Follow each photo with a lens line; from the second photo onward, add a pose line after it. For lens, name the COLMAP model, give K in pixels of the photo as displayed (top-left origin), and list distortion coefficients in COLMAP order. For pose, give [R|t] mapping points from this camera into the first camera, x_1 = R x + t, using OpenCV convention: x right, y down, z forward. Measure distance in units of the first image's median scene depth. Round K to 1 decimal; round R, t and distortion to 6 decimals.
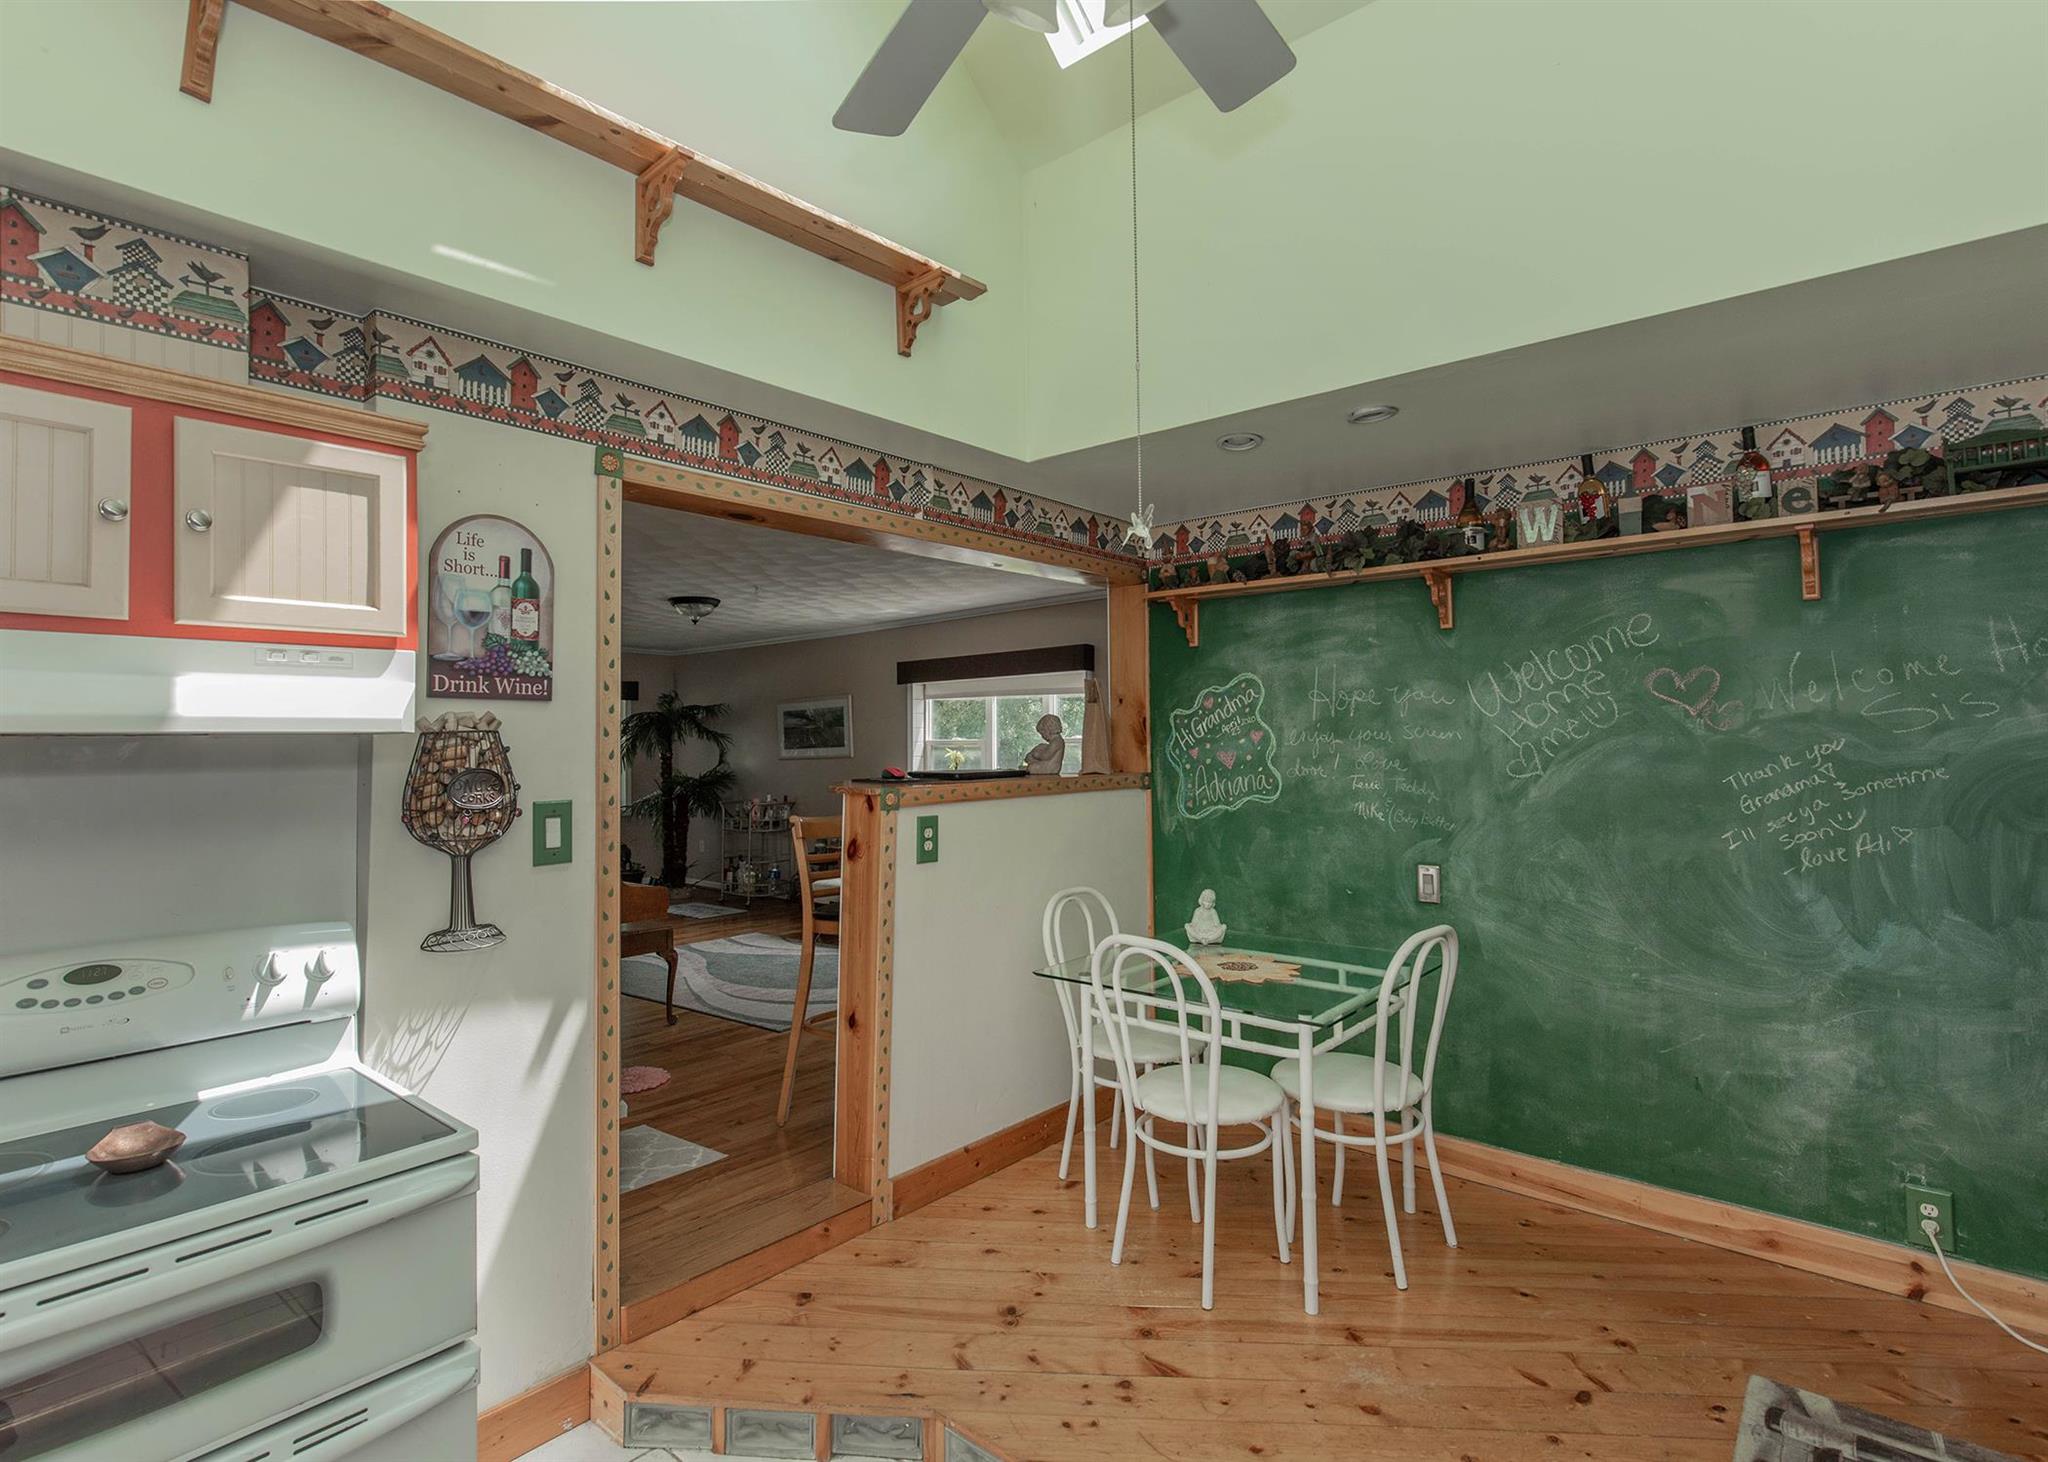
lens RADIAL K [[990.3, 0, 1116.4], [0, 990.3, 709.1], [0, 0, 1]] dist [0.001337, -0.004453]
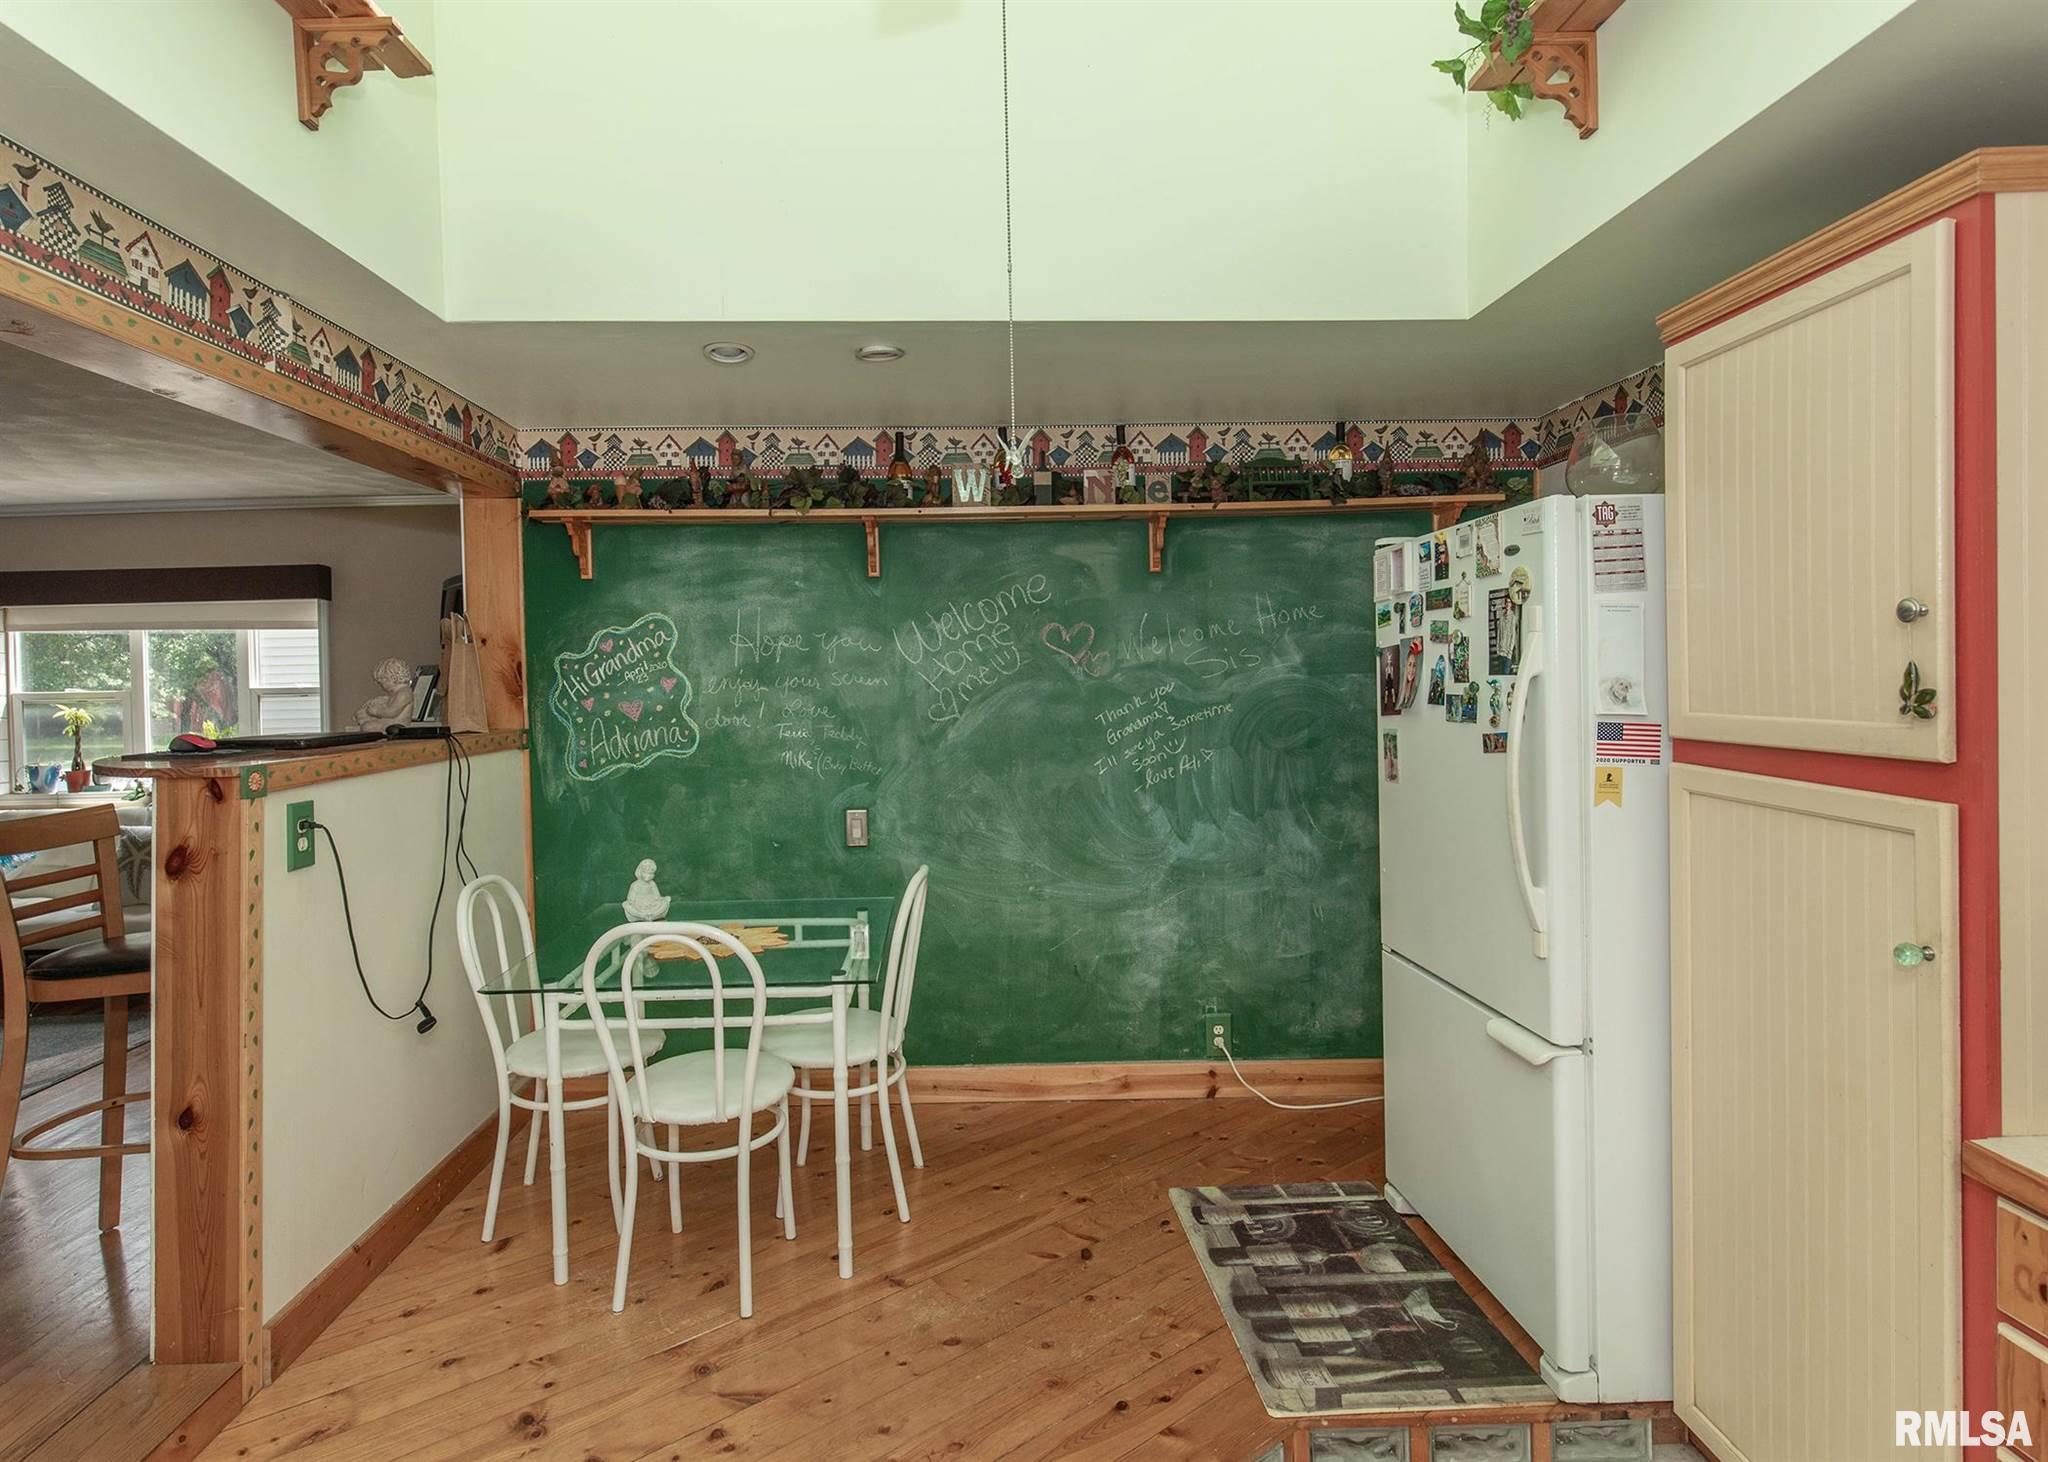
lens RADIAL K [[996.5, 0, 1004.5], [0, 996.5, 694.5], [0, 0, 1]] dist [-0.000272, -0.001524]
pose [[0.771317, -0.014796, 0.636279, -0.247532], [-0.011516, 0.999242, 0.037195, -0.000088], [-0.636347, -0.036017, 0.770562, 0.138917]]
